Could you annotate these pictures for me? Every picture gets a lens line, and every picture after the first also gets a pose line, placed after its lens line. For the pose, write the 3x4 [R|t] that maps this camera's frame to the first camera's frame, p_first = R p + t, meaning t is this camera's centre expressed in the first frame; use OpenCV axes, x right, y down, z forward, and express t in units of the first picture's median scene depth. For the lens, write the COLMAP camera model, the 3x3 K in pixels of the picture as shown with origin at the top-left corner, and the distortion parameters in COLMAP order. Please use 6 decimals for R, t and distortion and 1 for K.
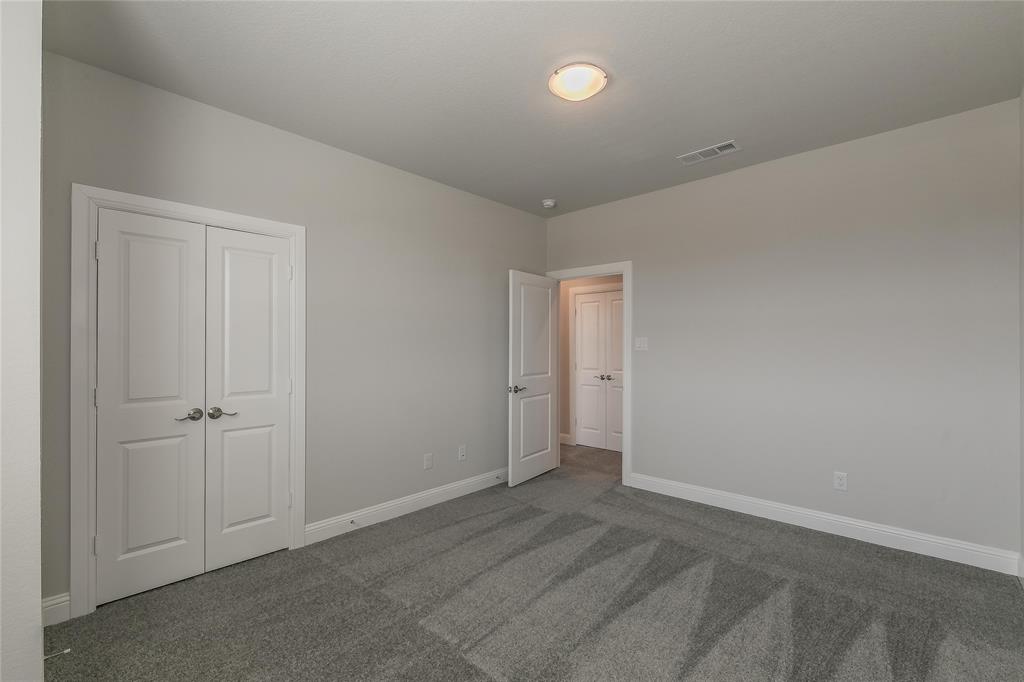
lens RADIAL K [[443.0, 0, 514.1], [0, 443.0, 343.7], [0, 0, 1]] dist [-0.000492, -0.001973]
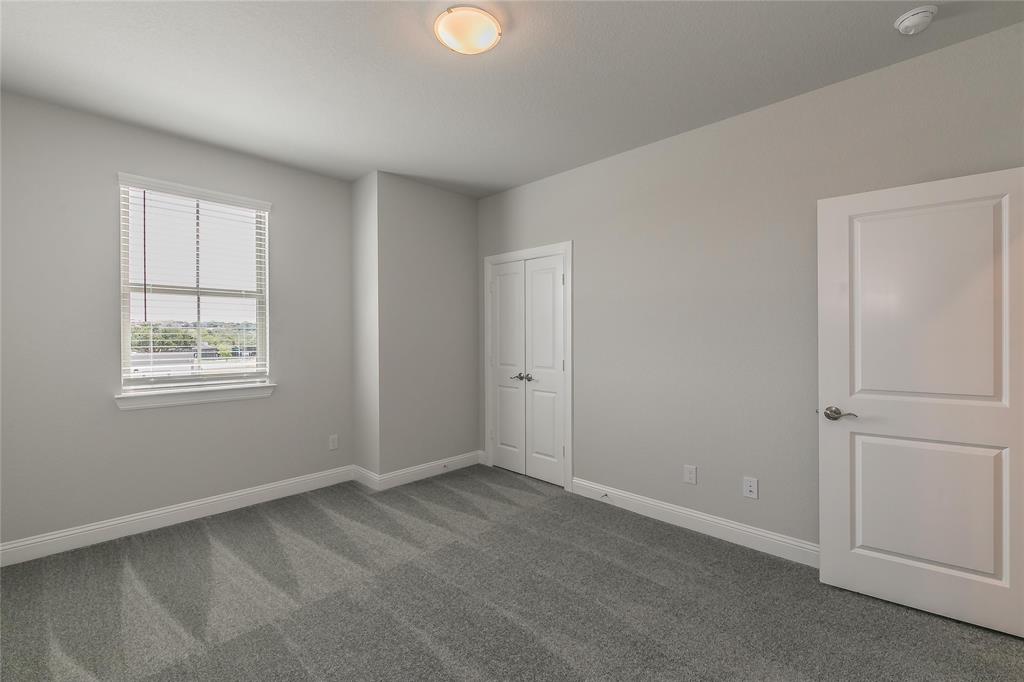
lens RADIAL K [[443.0, 0, 510.1], [0, 443.0, 337.9], [0, 0, 1]] dist [-0.000492, -0.001973]
pose [[-0.034784, 0.002157, -0.999393, 0.813731], [0.002958, 0.999994, 0.002056, 0.010366], [0.999390, -0.002885, -0.034790, 0.885327]]
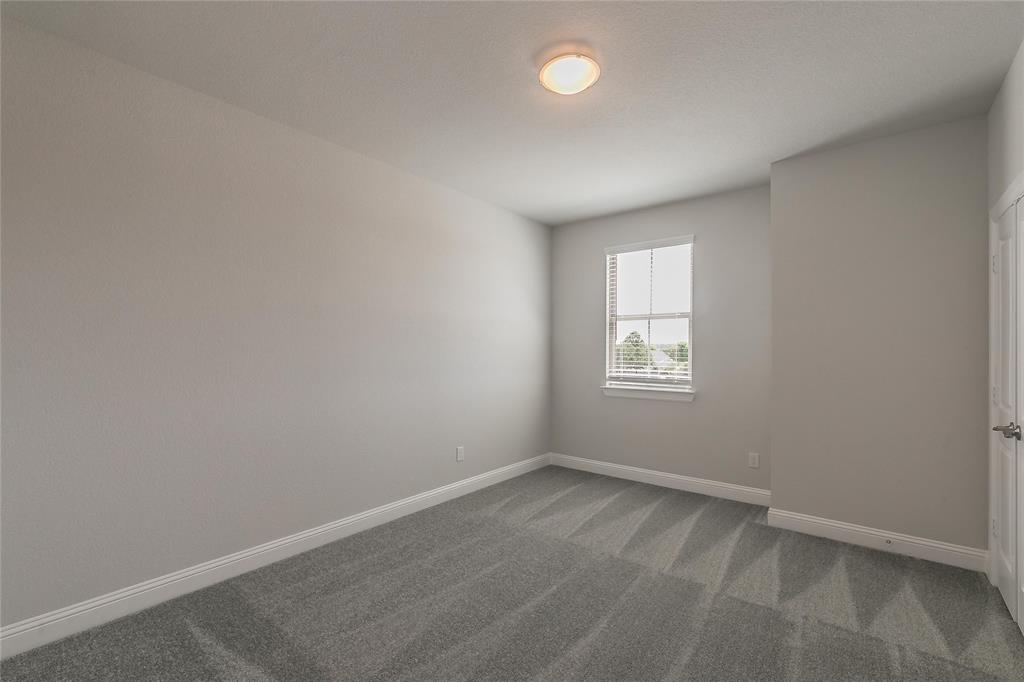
lens RADIAL K [[443.0, 0, 507.1], [0, 443.0, 345.3], [0, 0, 1]] dist [-0.000492, -0.001973]
pose [[-0.999344, -0.000975, -0.036192, 0.247555], [-0.000609, 0.999949, -0.010116, 0.006184], [0.036200, -0.010087, -0.999294, 1.586398]]
